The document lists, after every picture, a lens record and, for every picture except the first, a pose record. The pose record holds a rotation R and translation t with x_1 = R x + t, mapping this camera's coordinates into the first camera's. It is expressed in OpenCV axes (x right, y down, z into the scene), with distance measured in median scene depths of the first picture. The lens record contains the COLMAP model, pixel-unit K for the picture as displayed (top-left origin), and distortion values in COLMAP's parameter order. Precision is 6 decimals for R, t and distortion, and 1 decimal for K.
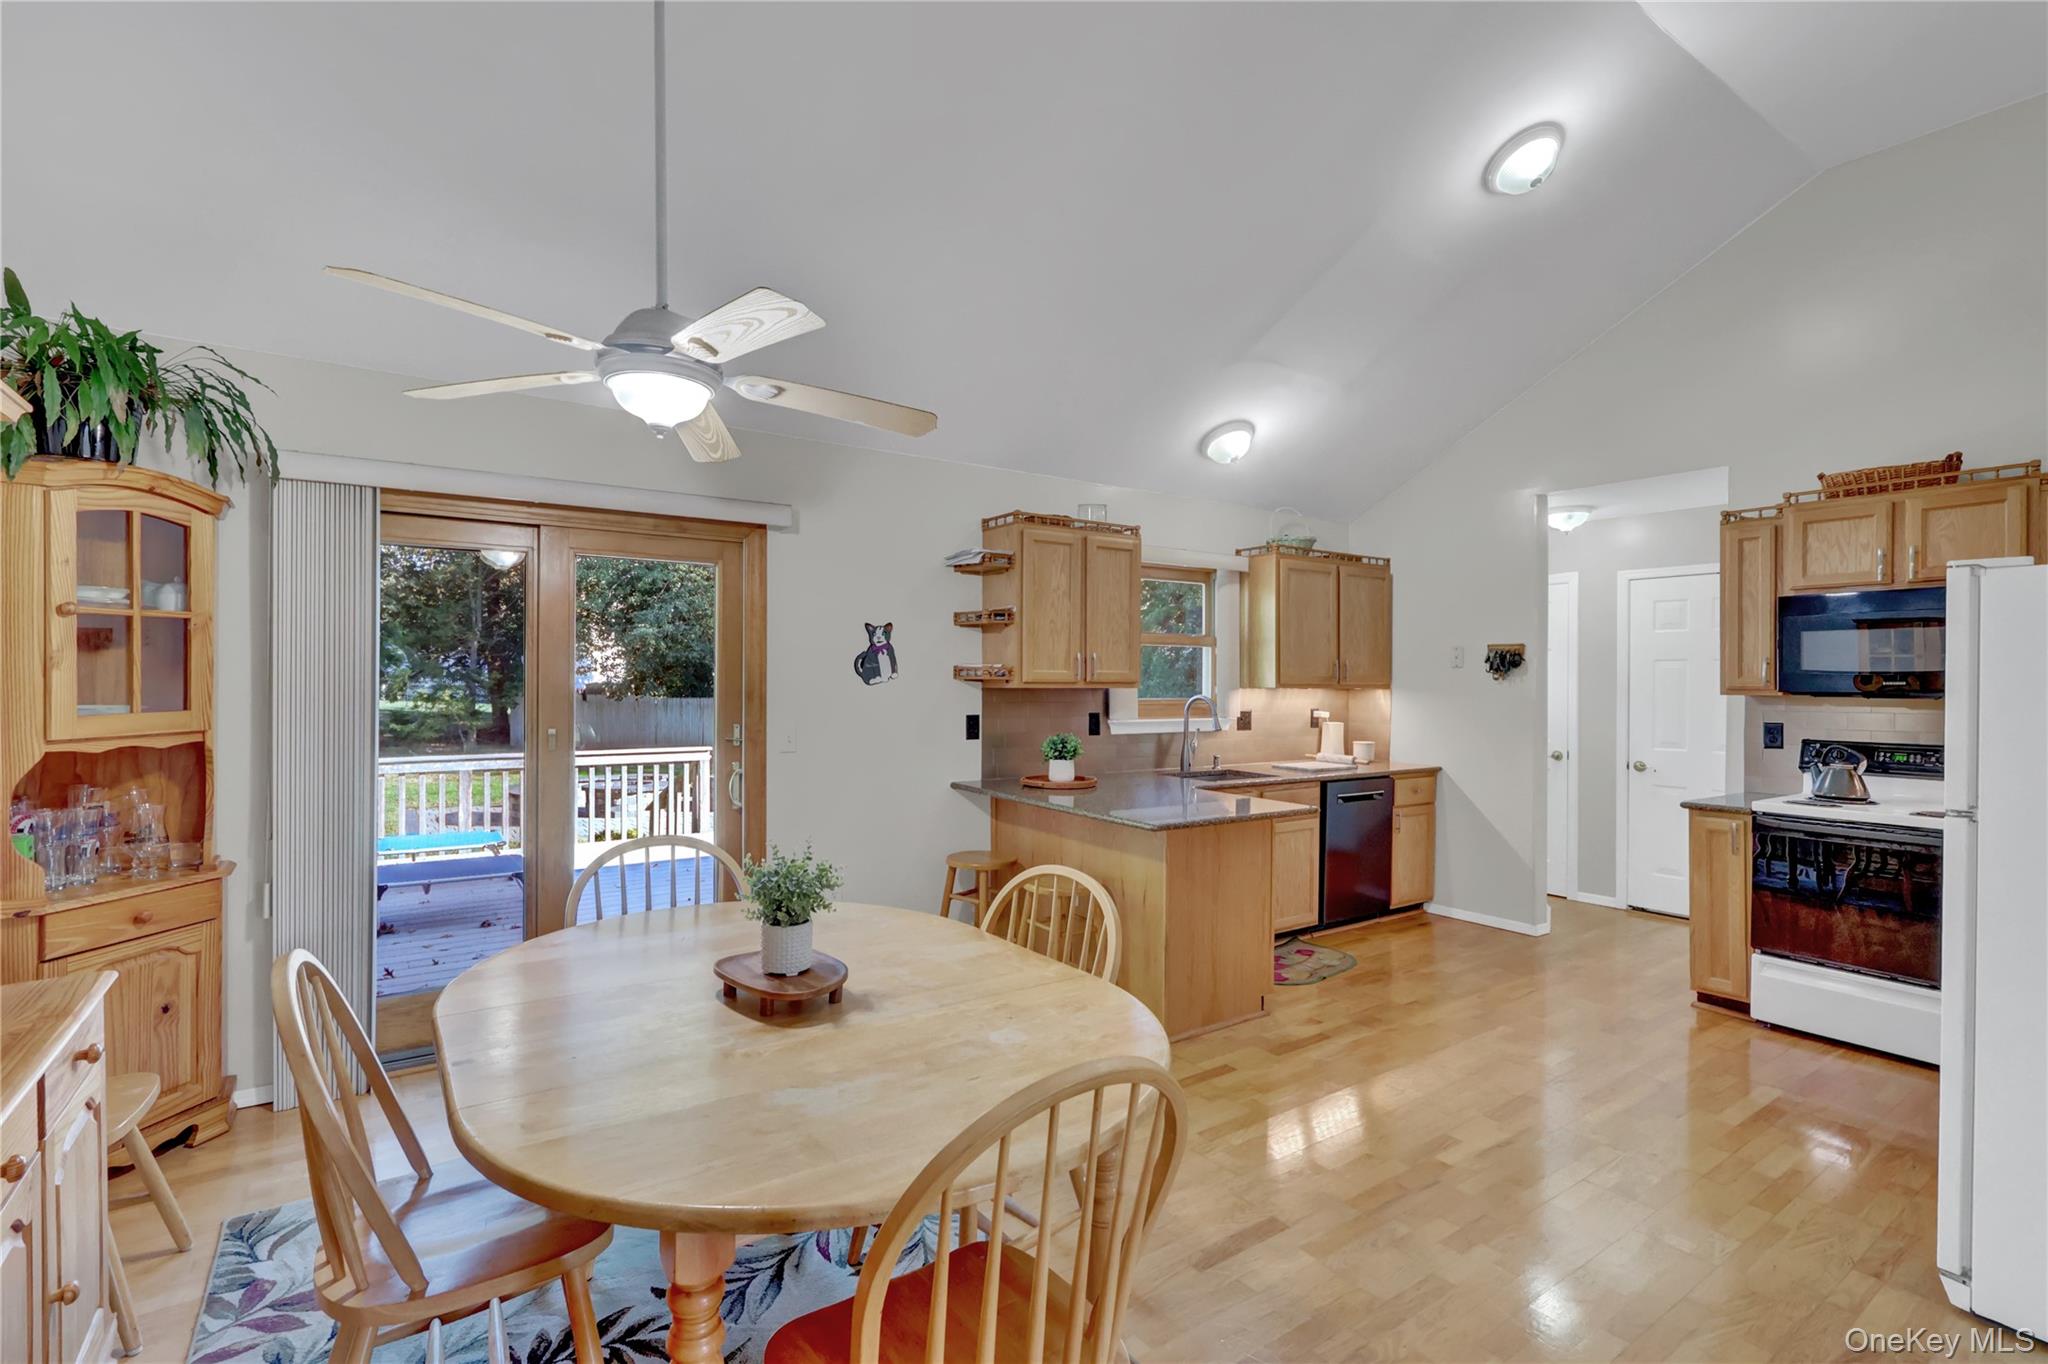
lens RADIAL K [[947.2, 0, 1019.7], [0, 947.2, 683.7], [0, 0, 1]] dist [-0.004228, 0.000353]
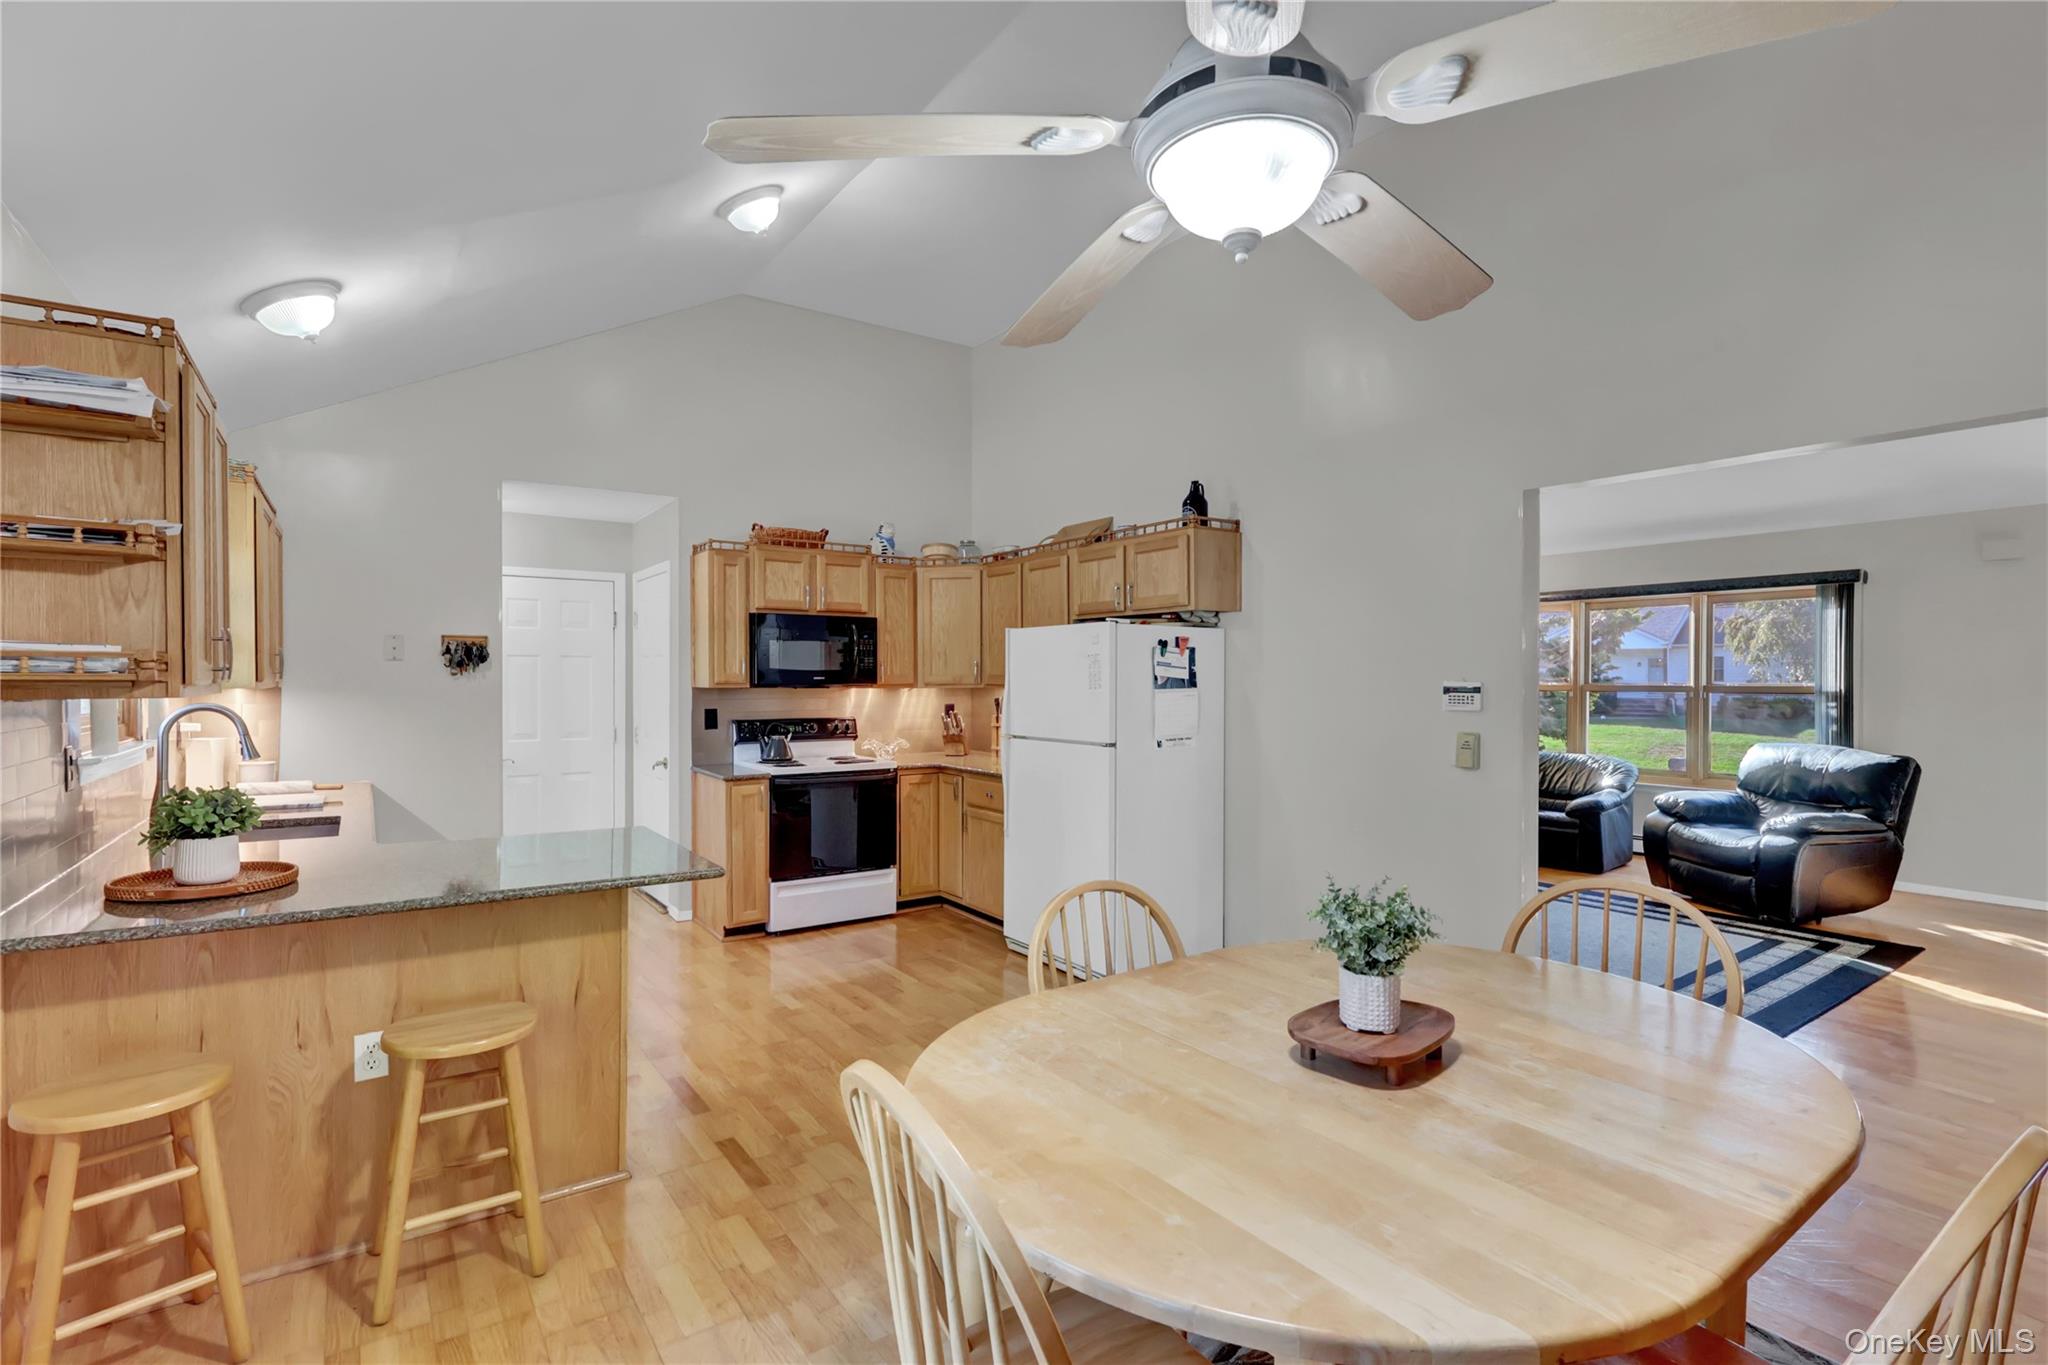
lens RADIAL K [[947.2, 0, 1025.9], [0, 947.2, 680.9], [0, 0, 1]] dist [-0.004228, 0.000353]
pose [[-0.013668, -0.009595, 0.999861, -0.464114], [0.001396, 0.999953, 0.009615, -0.007764], [-0.999906, 0.001528, -0.013654, 0.562104]]
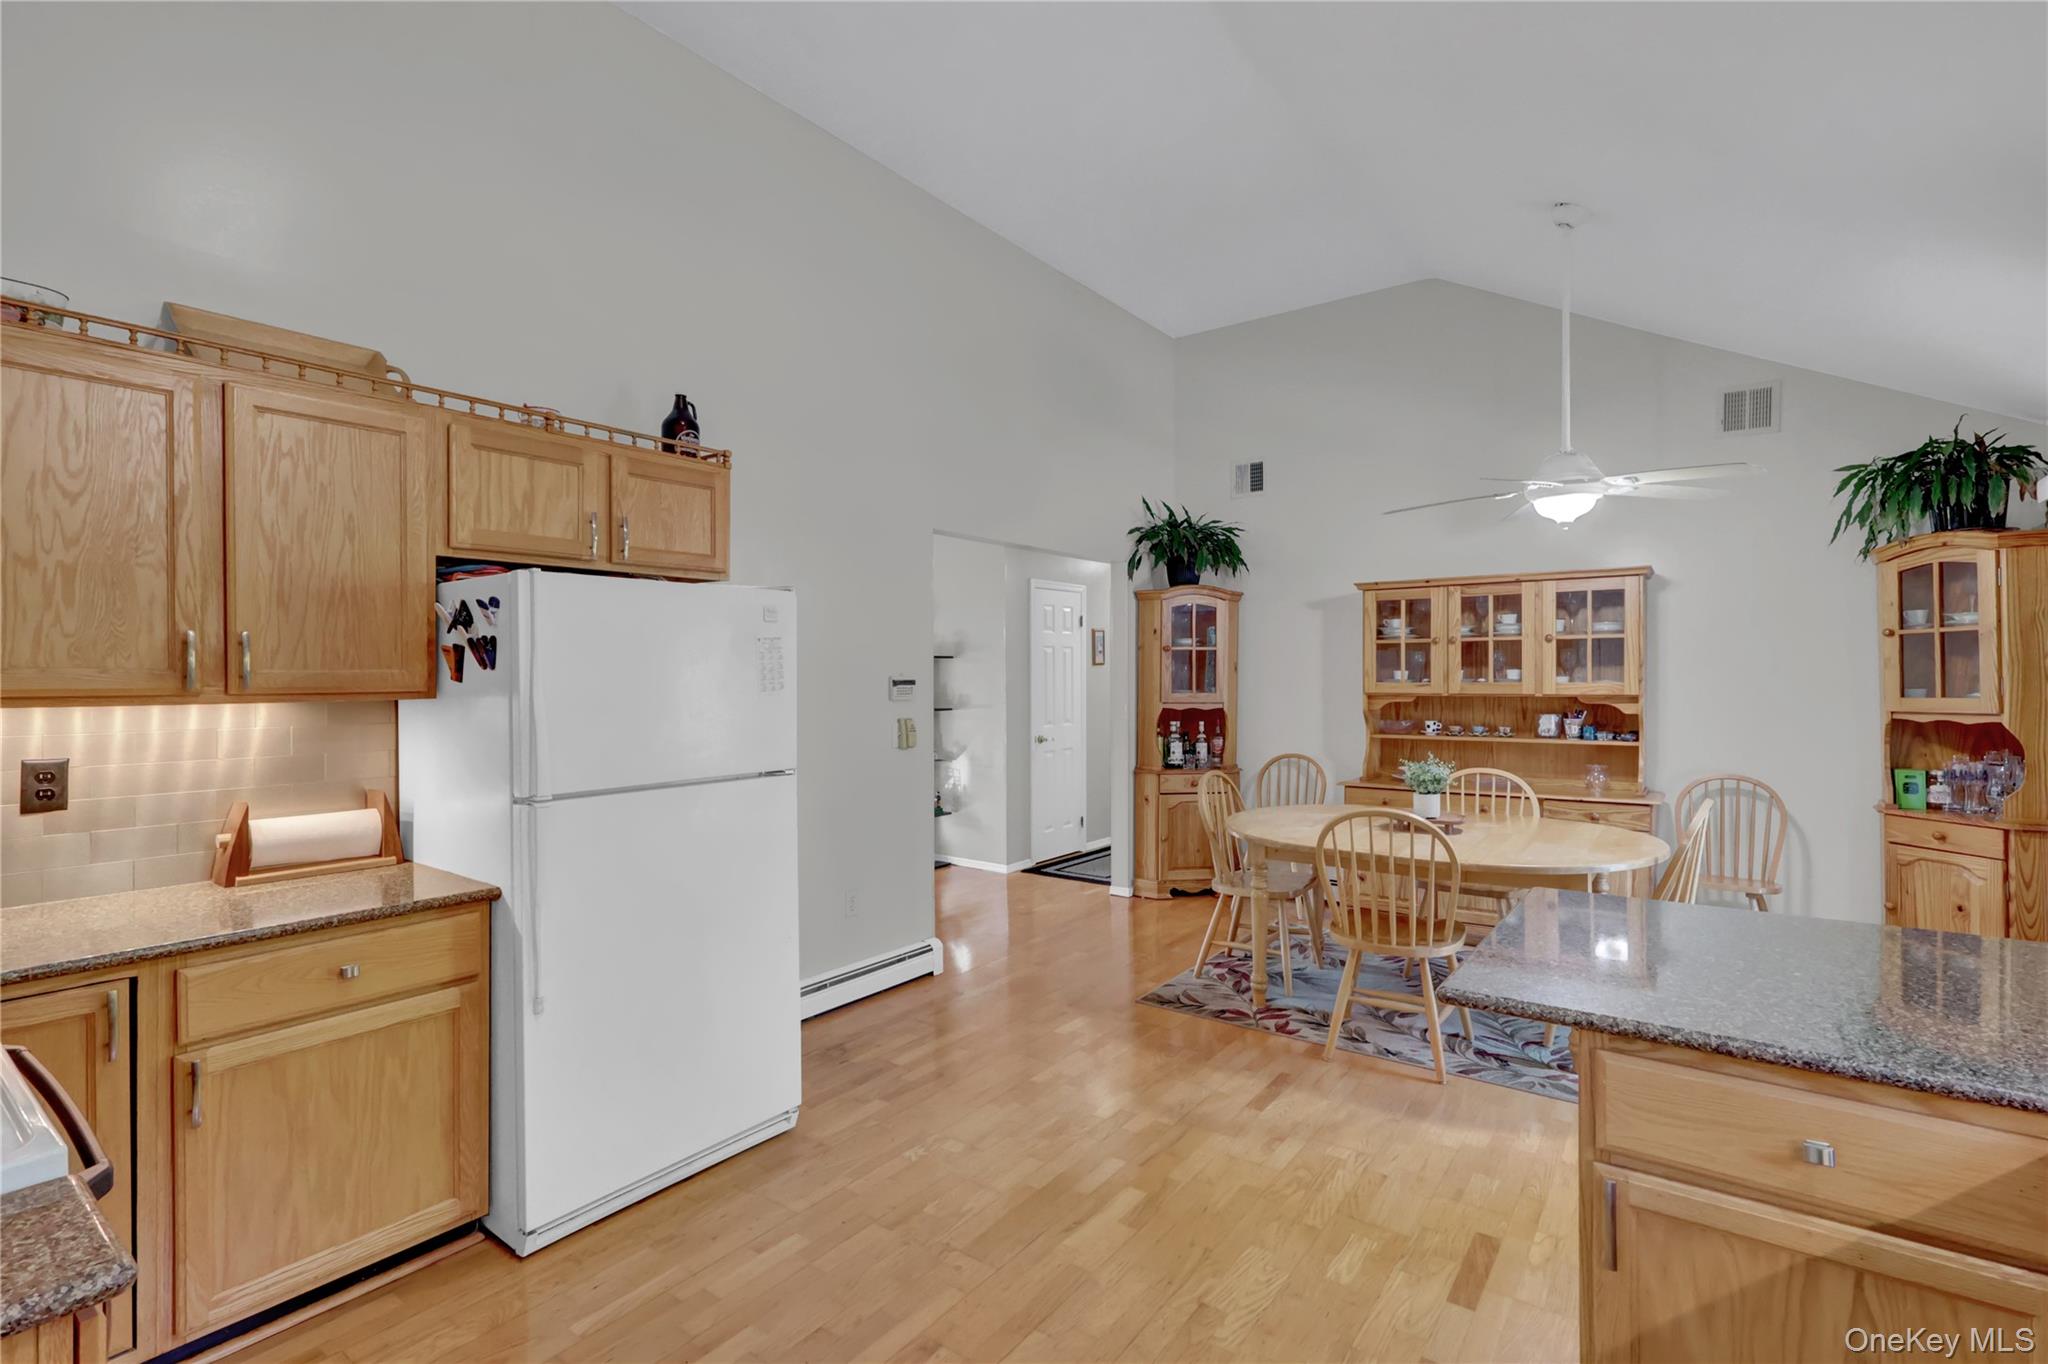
lens RADIAL K [[947.2, 0, 1018.2], [0, 947.2, 670.0], [0, 0, 1]] dist [-0.004228, 0.000353]
pose [[-0.948080, -0.002802, -0.318020, 0.522149], [-0.002324, 0.999996, -0.001884, -0.003228], [0.318024, -0.001047, -0.948082, 1.124878]]
